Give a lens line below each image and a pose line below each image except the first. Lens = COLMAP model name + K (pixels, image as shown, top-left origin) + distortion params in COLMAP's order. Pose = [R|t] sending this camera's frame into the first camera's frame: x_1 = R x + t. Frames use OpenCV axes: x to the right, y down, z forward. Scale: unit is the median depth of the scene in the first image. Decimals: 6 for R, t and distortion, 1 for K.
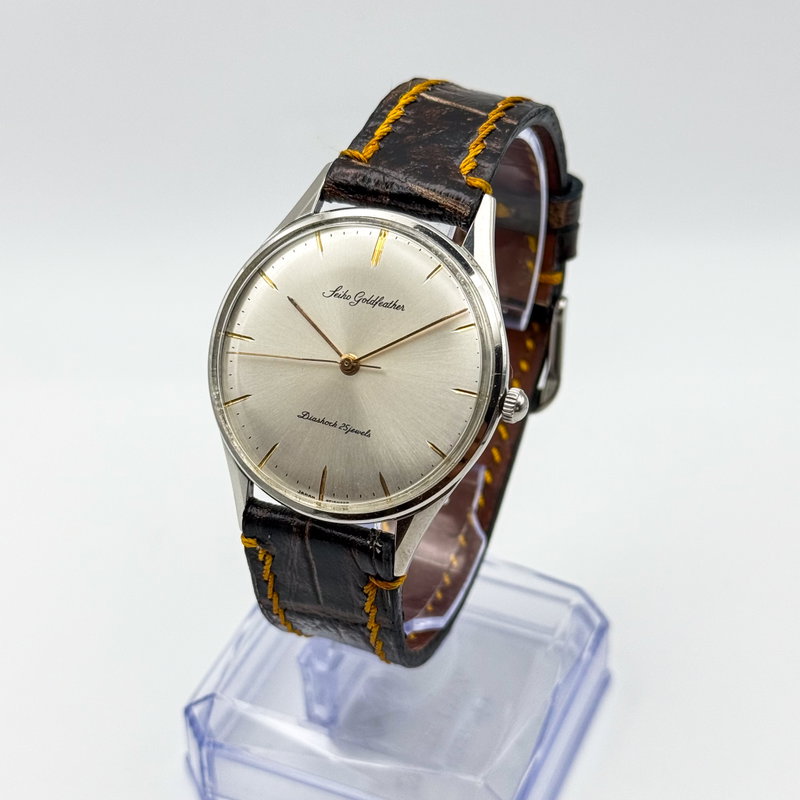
lens RADIAL K [[1790.0, 0, 400.0], [0, 1790.0, 400.0], [0, 0, 1]] dist [0.293627, 0.173082]
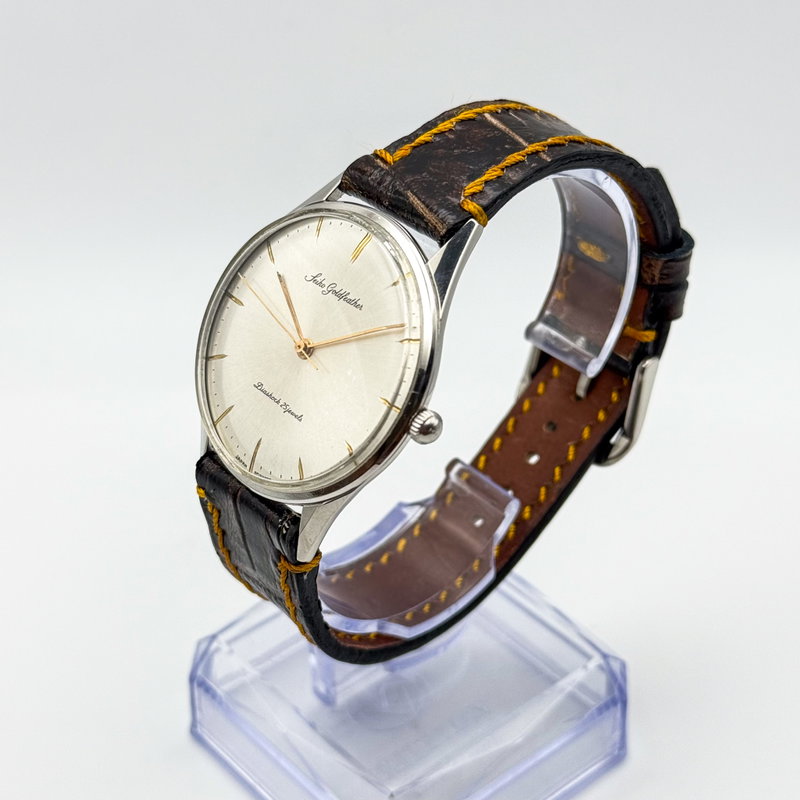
lens RADIAL K [[1790.0, 0, 400.0], [0, 1790.0, 400.0], [0, 0, 1]] dist [0.293627, 0.173082]
pose [[0.900217, 0.258159, -0.350661, 0.374703], [-0.261589, 0.964413, 0.038456, -0.043574], [0.348110, 0.057110, 0.935712, 0.054550]]
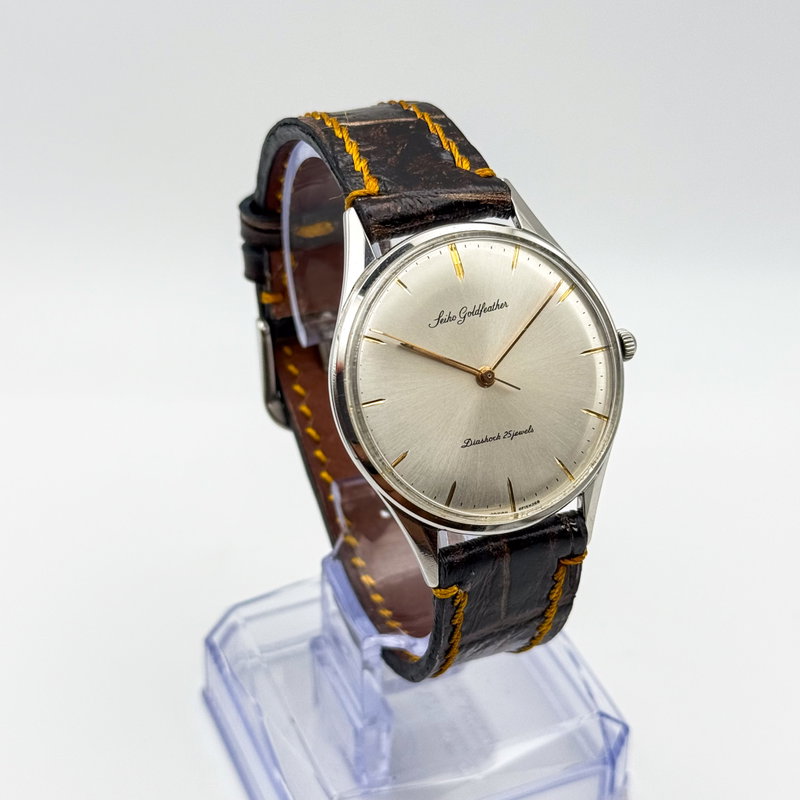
lens RADIAL K [[1790.0, 0, 400.0], [0, 1790.0, 400.0], [0, 0, 1]] dist [0.293627, 0.173082]
pose [[0.696424, -0.407419, 0.590764, -0.638896], [0.415221, 0.900191, 0.131331, -0.154741], [-0.585308, 0.153836, 0.796084, 0.216493]]
